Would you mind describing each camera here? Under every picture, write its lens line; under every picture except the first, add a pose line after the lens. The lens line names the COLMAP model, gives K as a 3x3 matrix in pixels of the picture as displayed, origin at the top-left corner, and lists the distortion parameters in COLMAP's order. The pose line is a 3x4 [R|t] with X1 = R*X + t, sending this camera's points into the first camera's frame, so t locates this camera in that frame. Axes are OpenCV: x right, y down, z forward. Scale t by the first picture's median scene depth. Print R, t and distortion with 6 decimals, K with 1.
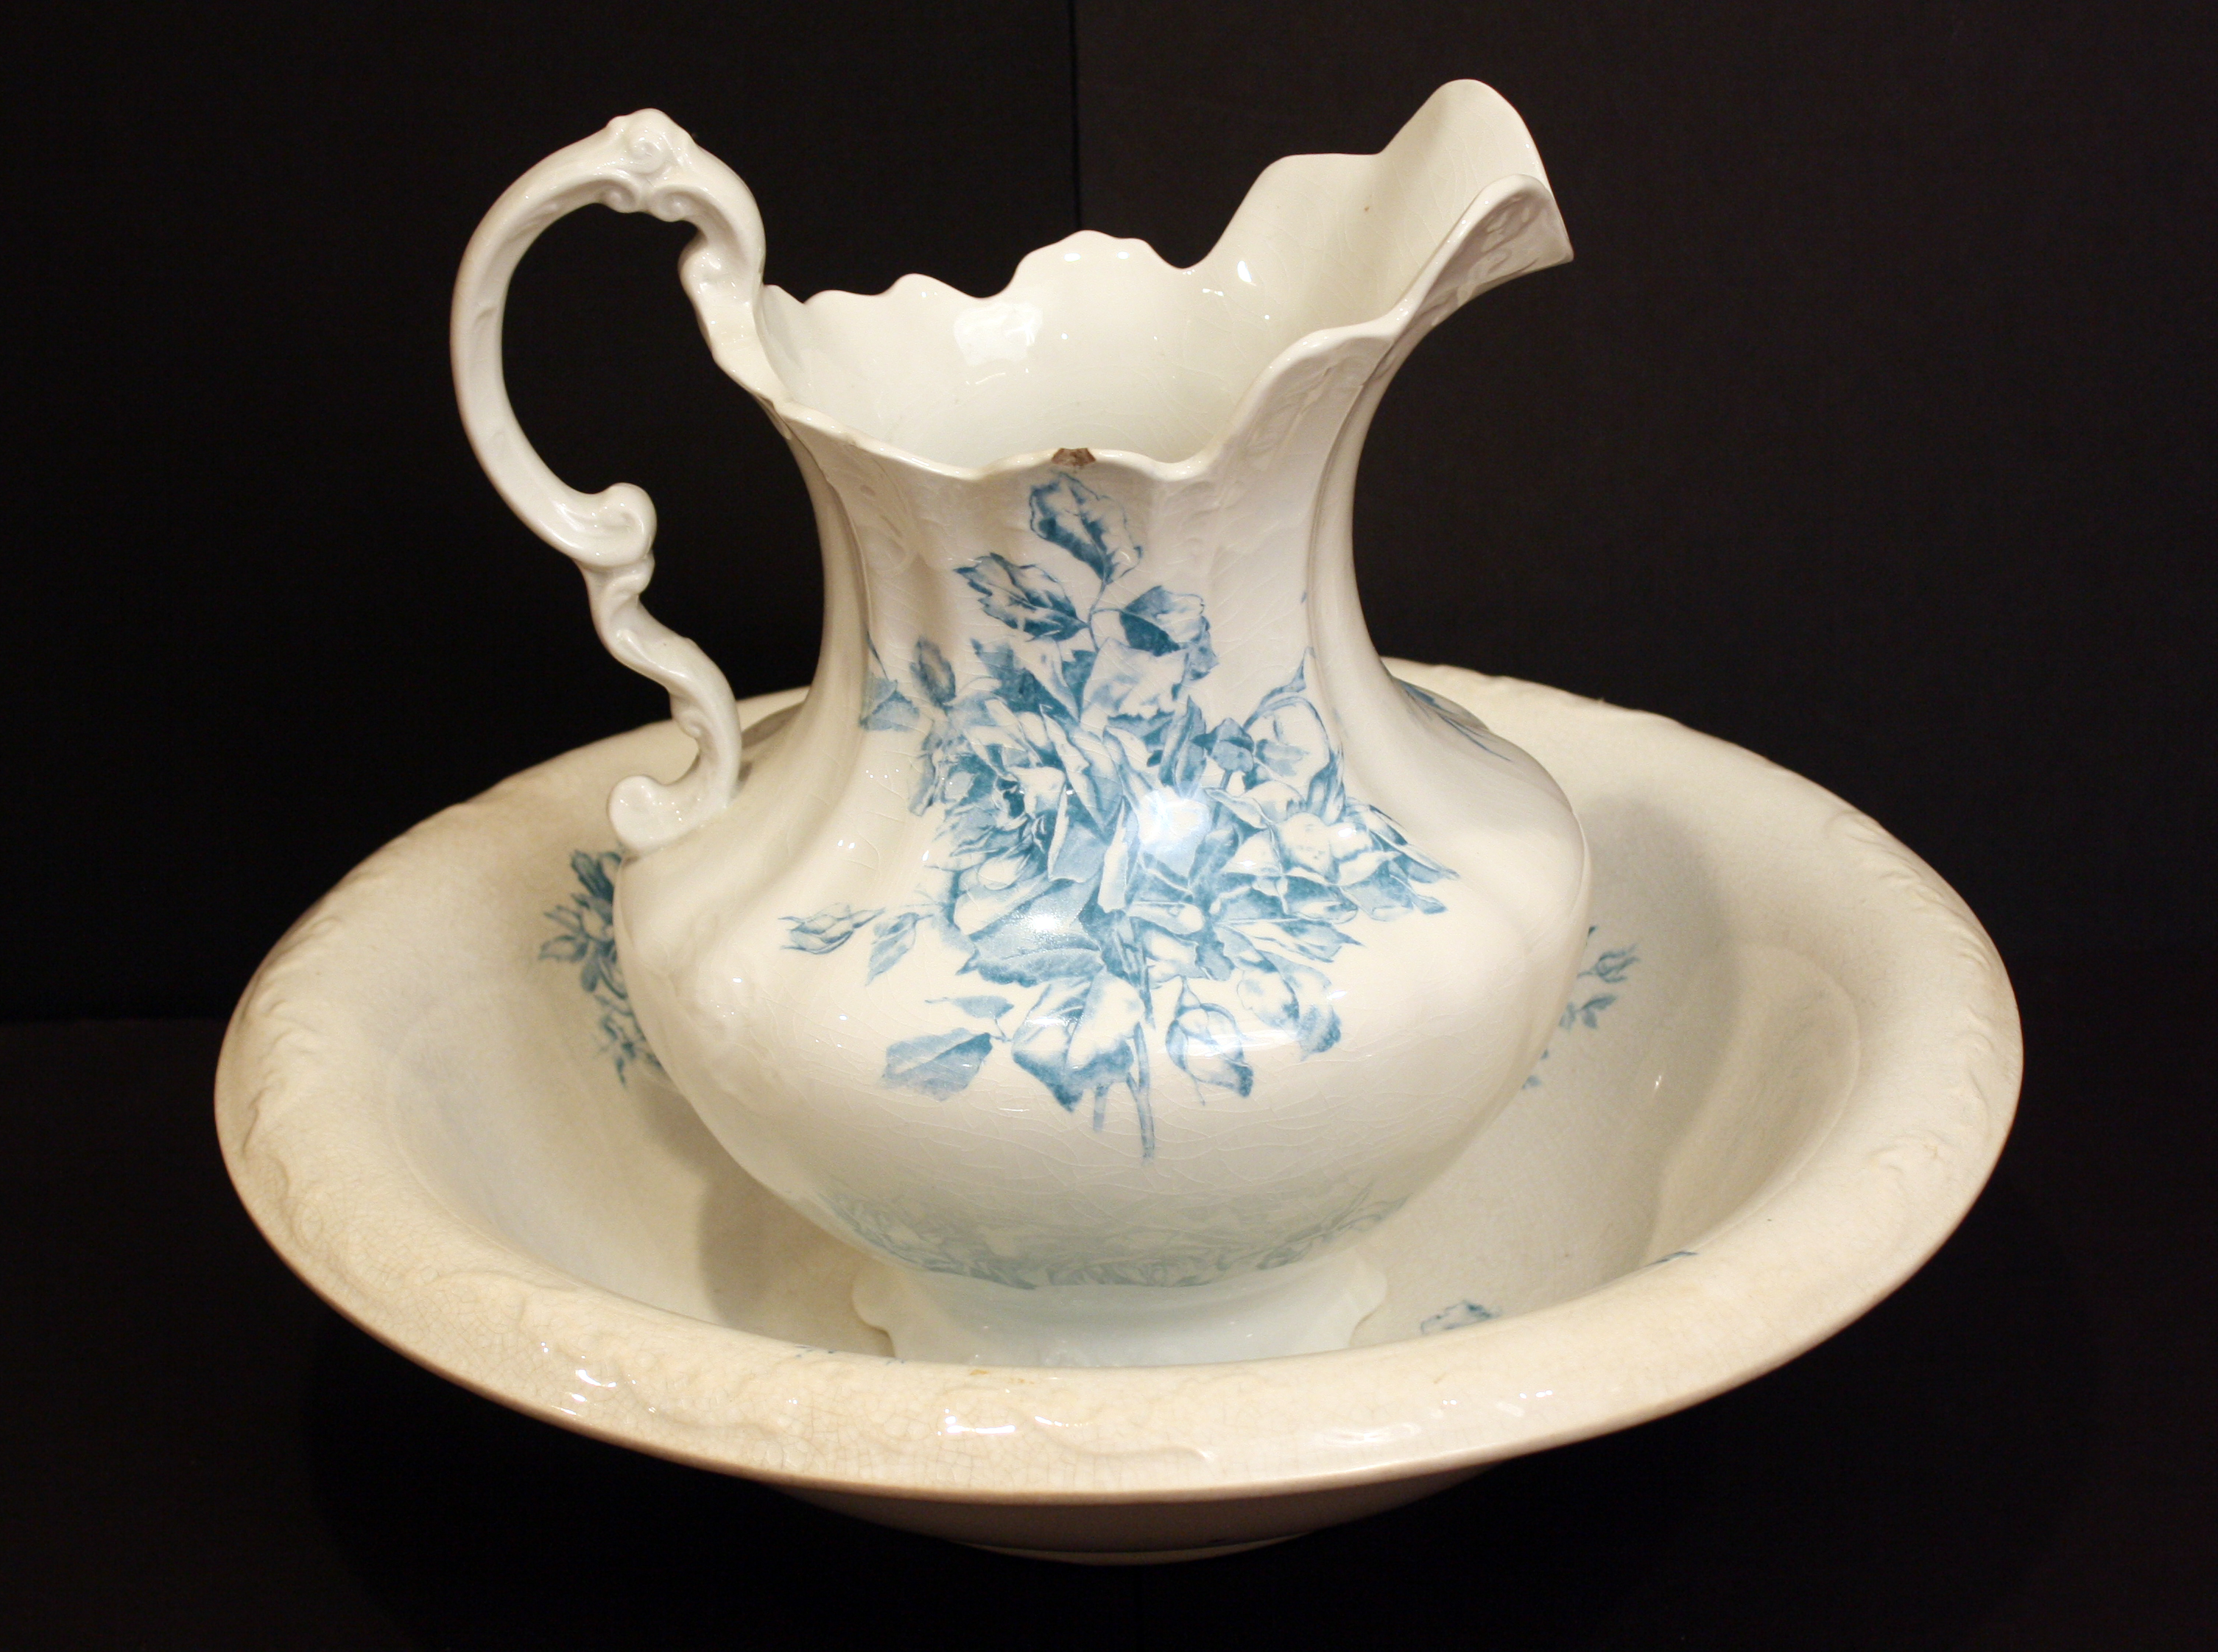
lens RADIAL K [[4609.7, 0, 1109.3], [0, 4609.7, 819.5], [0, 0, 1]] dist [-0.018636, 0.000000]
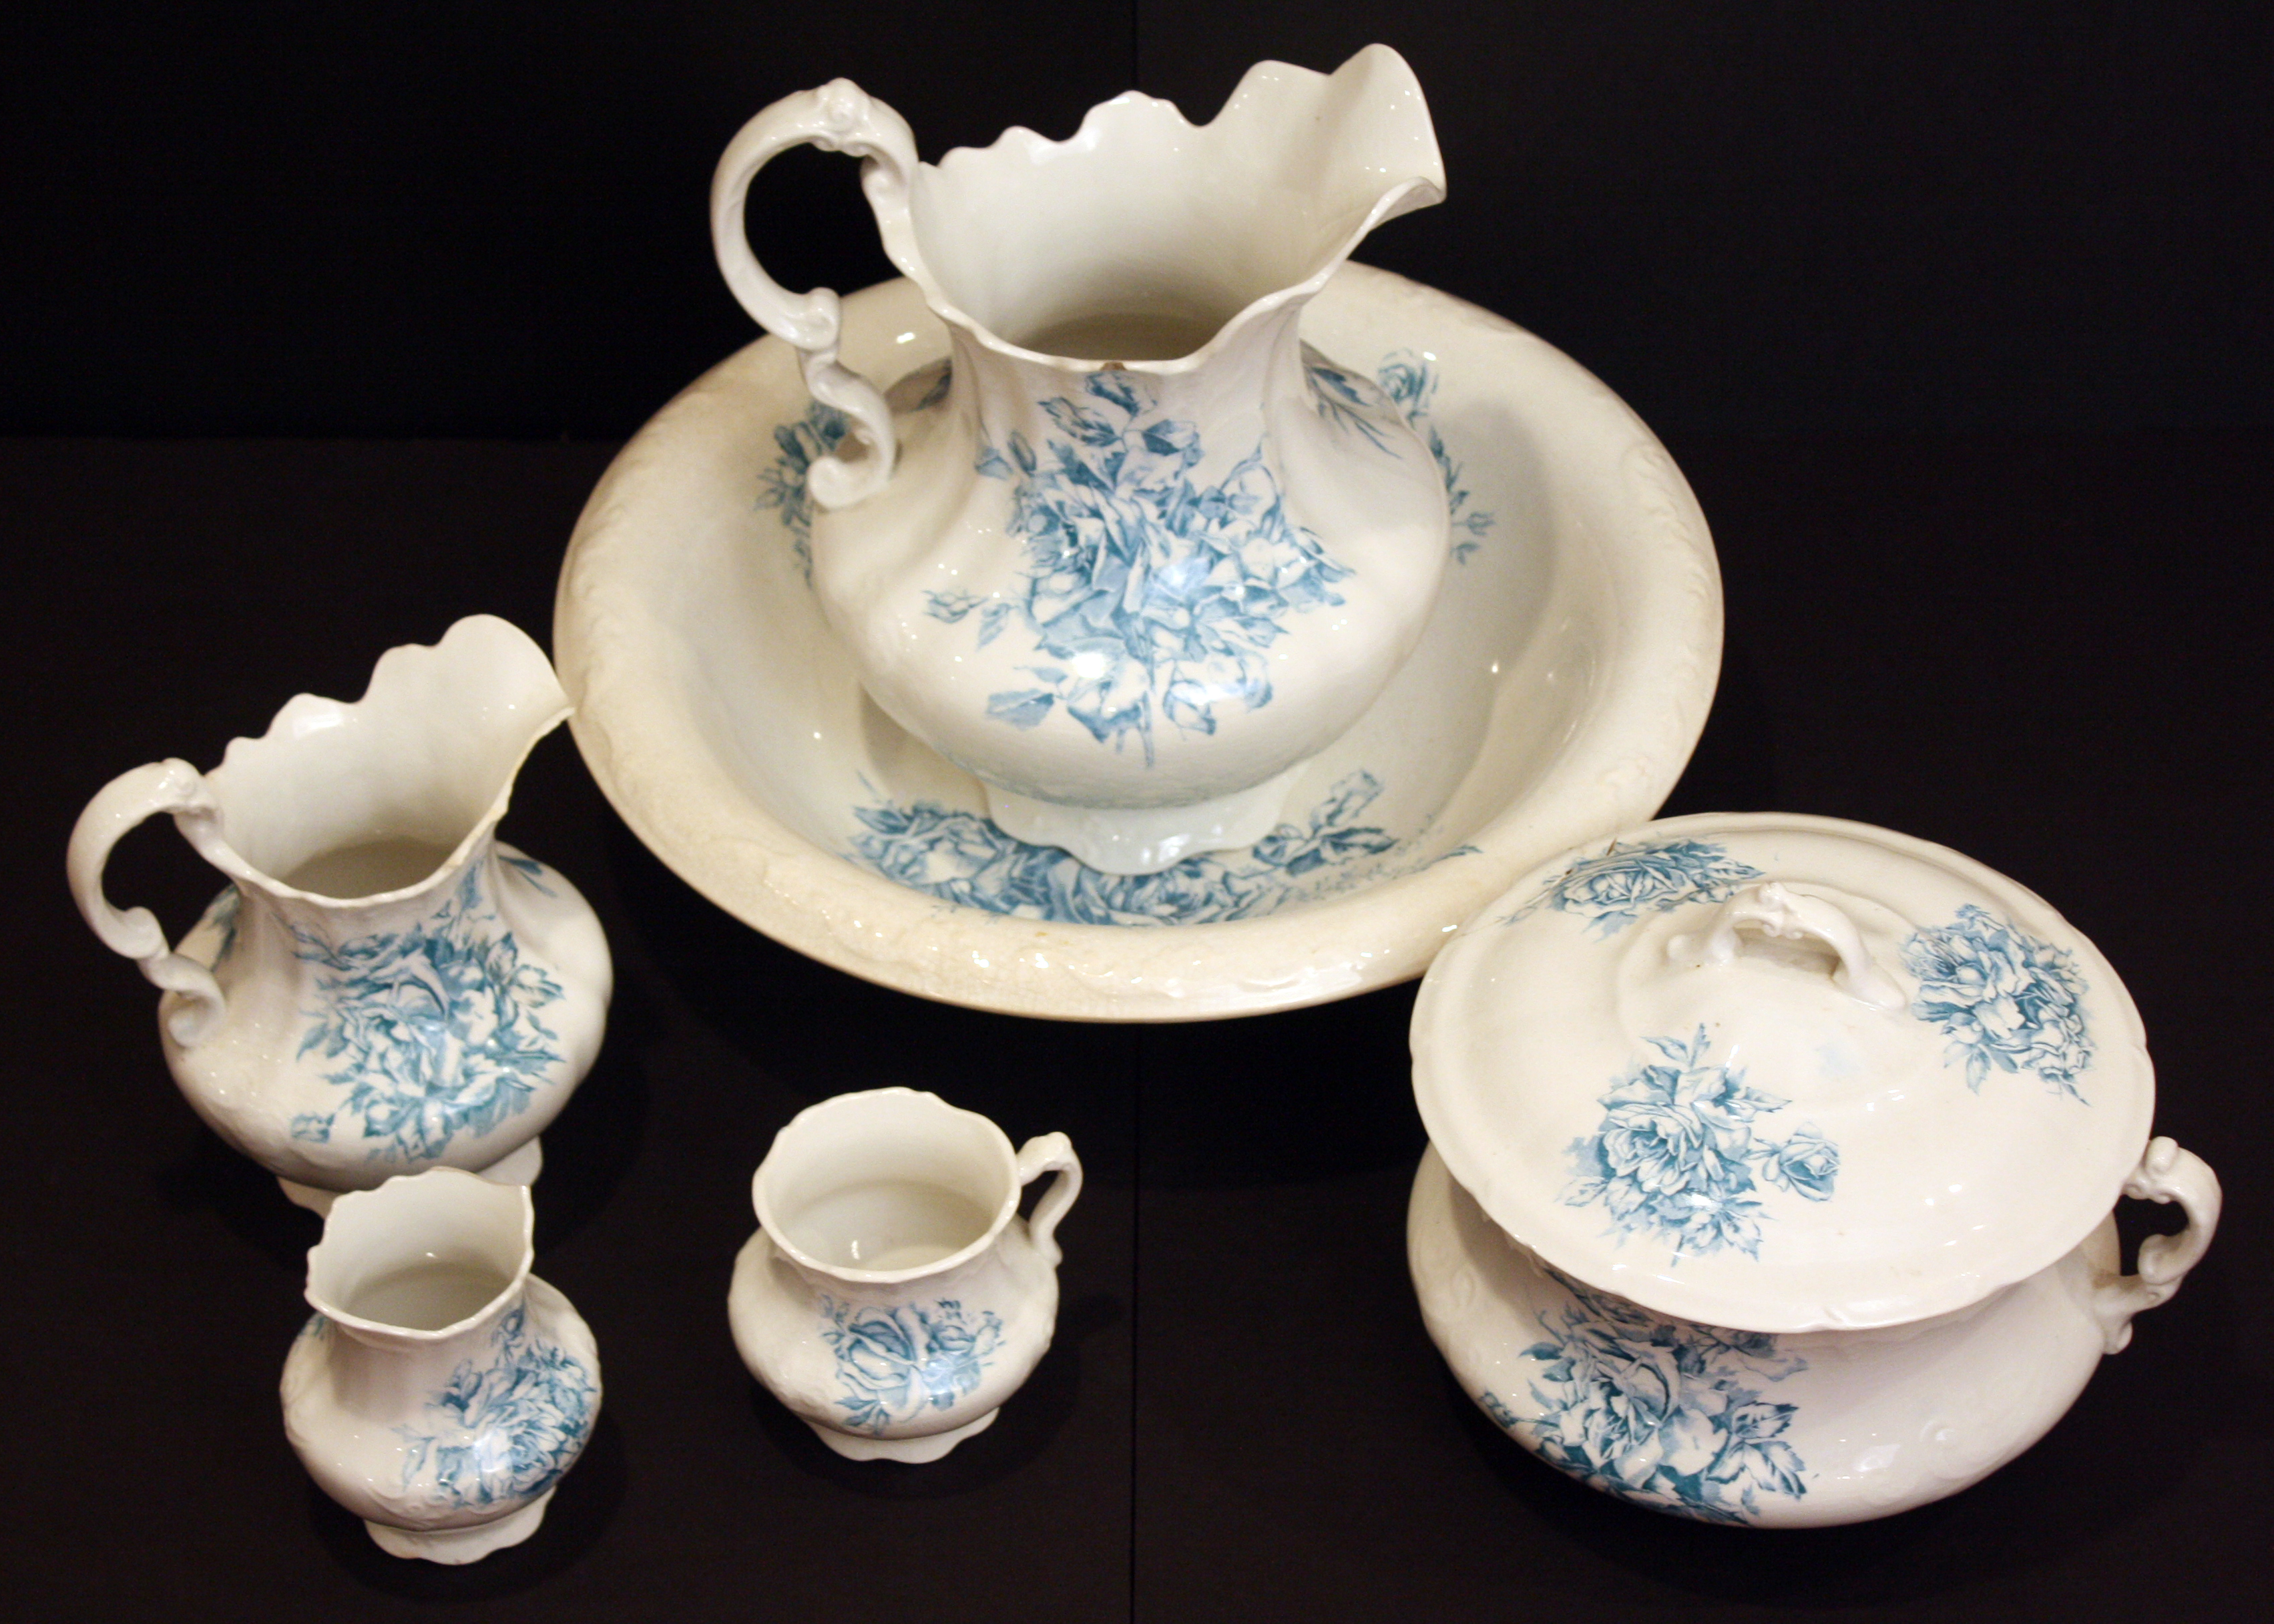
lens RADIAL K [[4872.1, 0, 1143.2], [0, 4872.1, 819.1], [0, 0, 1]] dist [-0.023409, 0.000000]
pose [[0.999500, 0.031210, -0.005165, 0.015075], [-0.027836, 0.945259, 0.325131, -0.450427], [0.015029, -0.324825, 0.945655, -0.597799]]
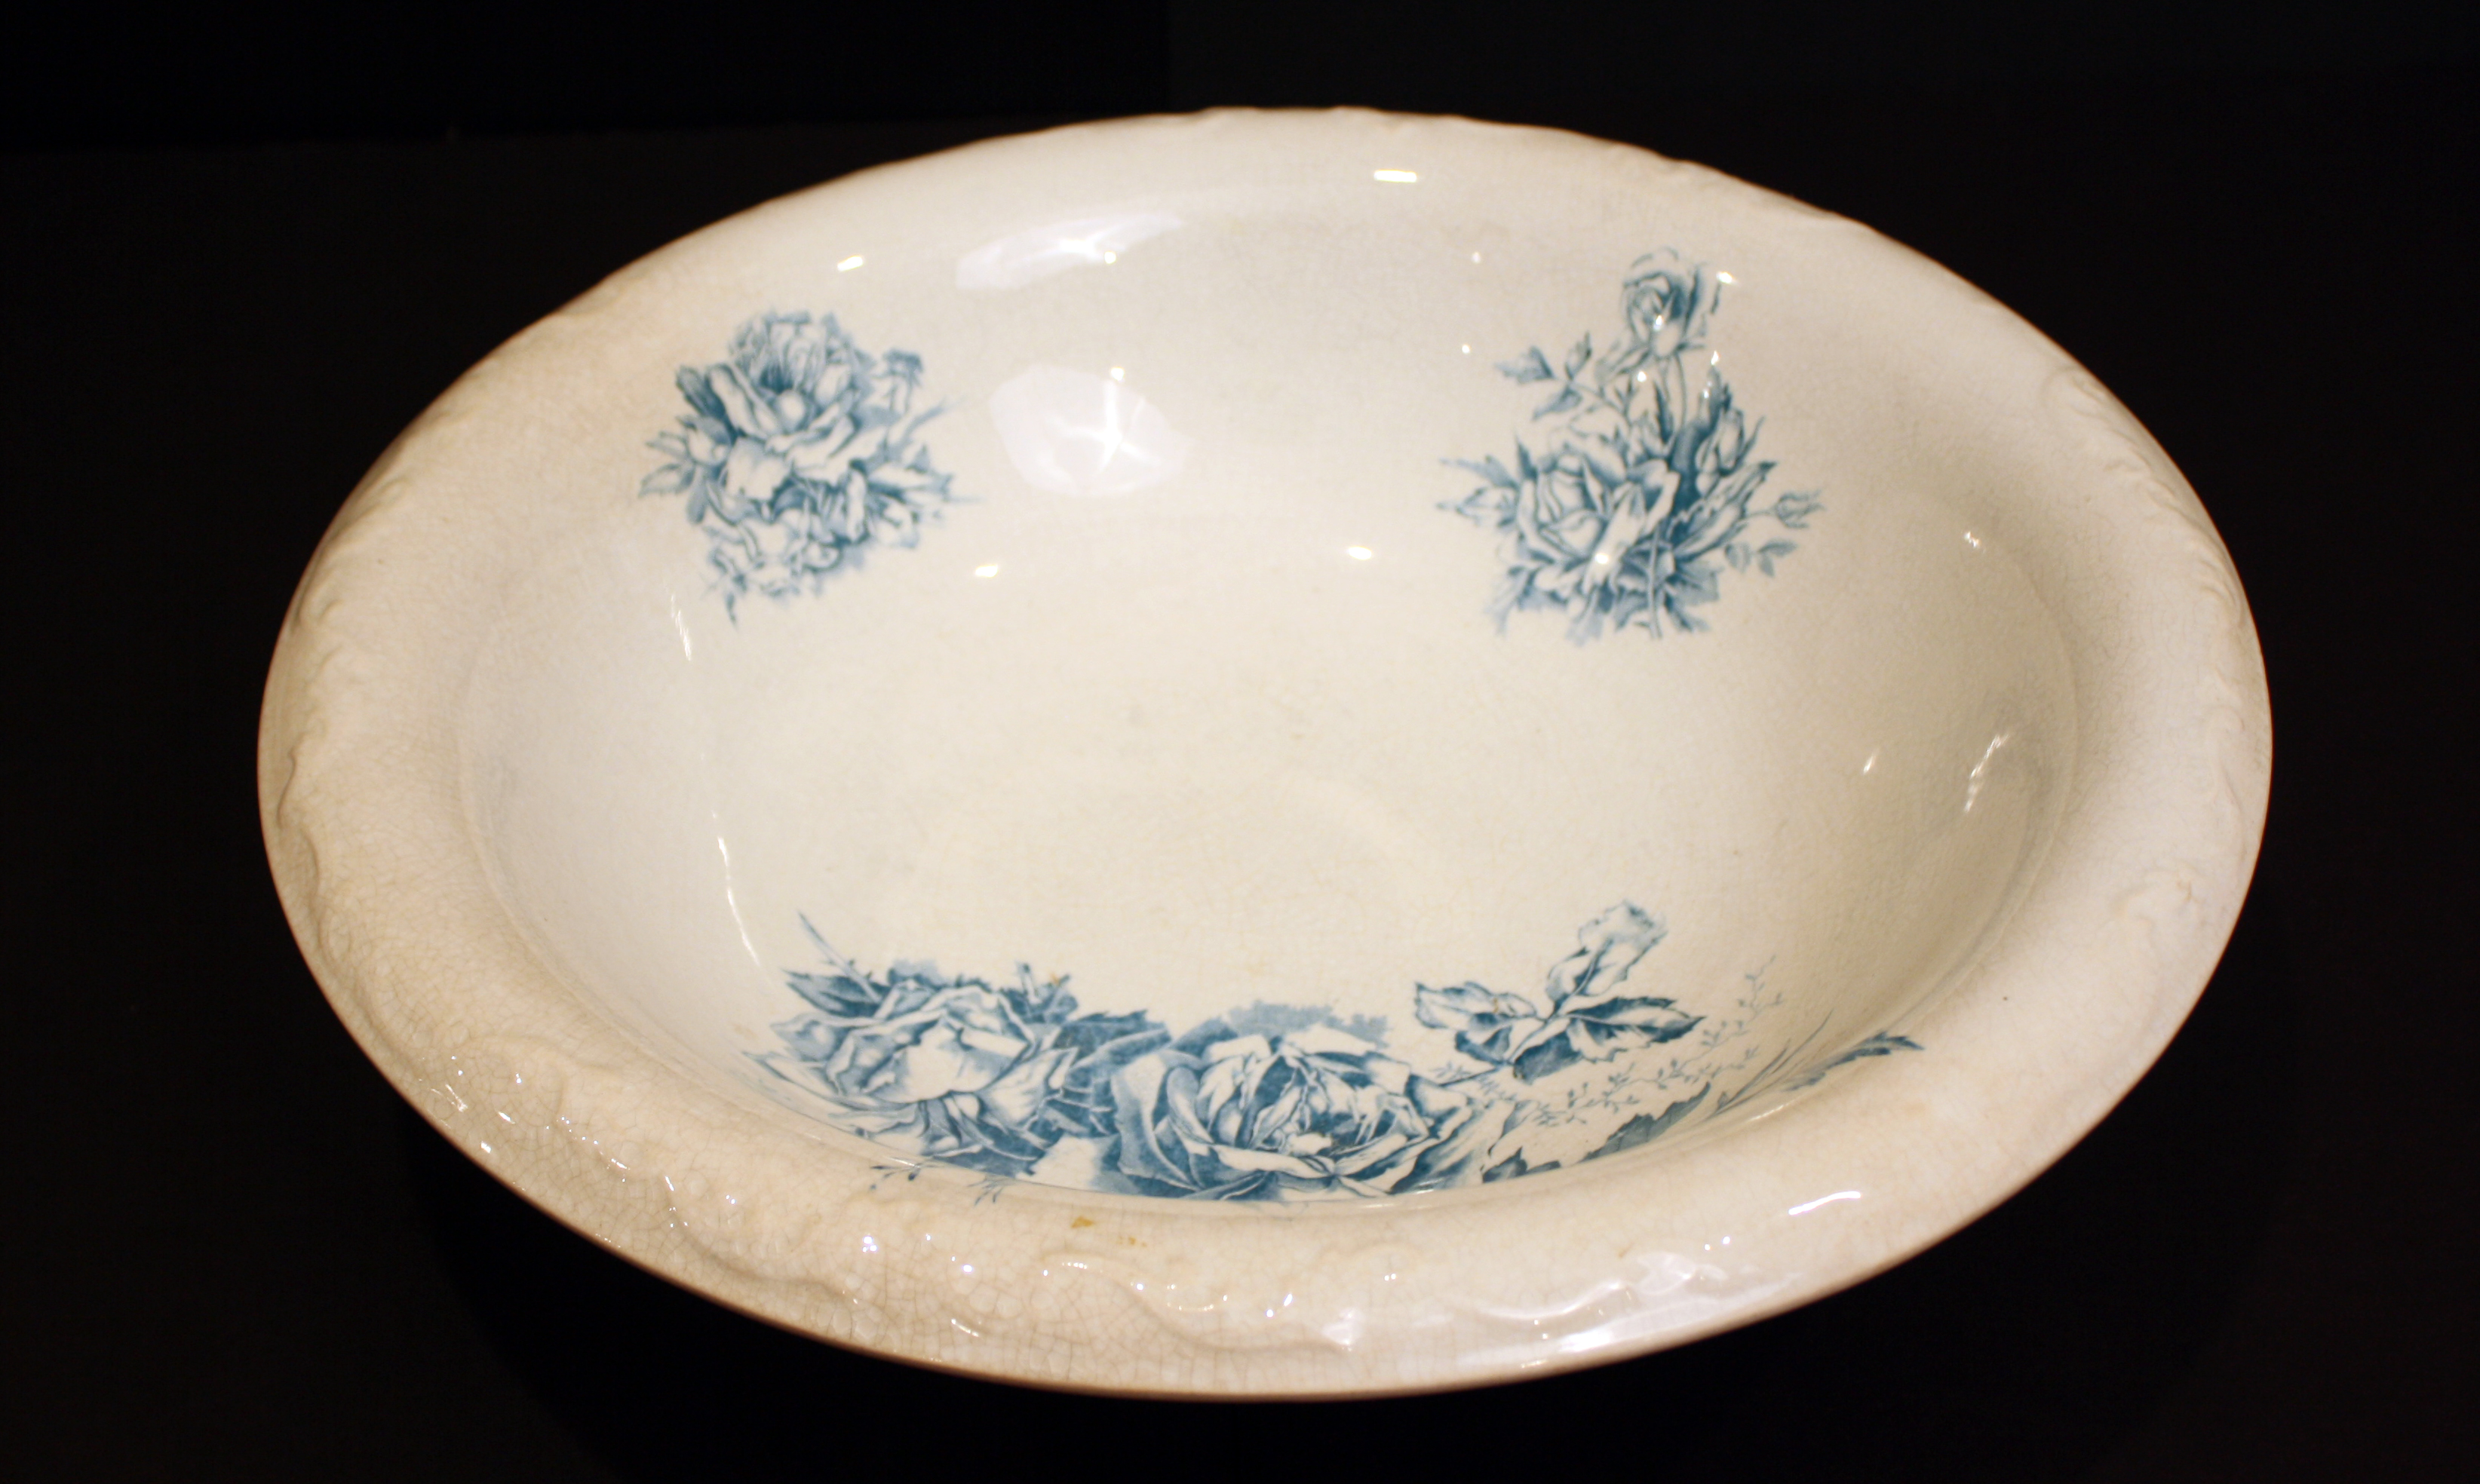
lens RADIAL K [[3363.7, 0, 1199.7], [0, 3363.7, 784.6], [0, 0, 1]] dist [-0.104152, 0.000000]
pose [[0.999660, 0.019791, -0.016996, 0.002000], [-0.014366, 0.961454, 0.274592, -0.116518], [0.021775, -0.274254, 0.961411, 0.388853]]
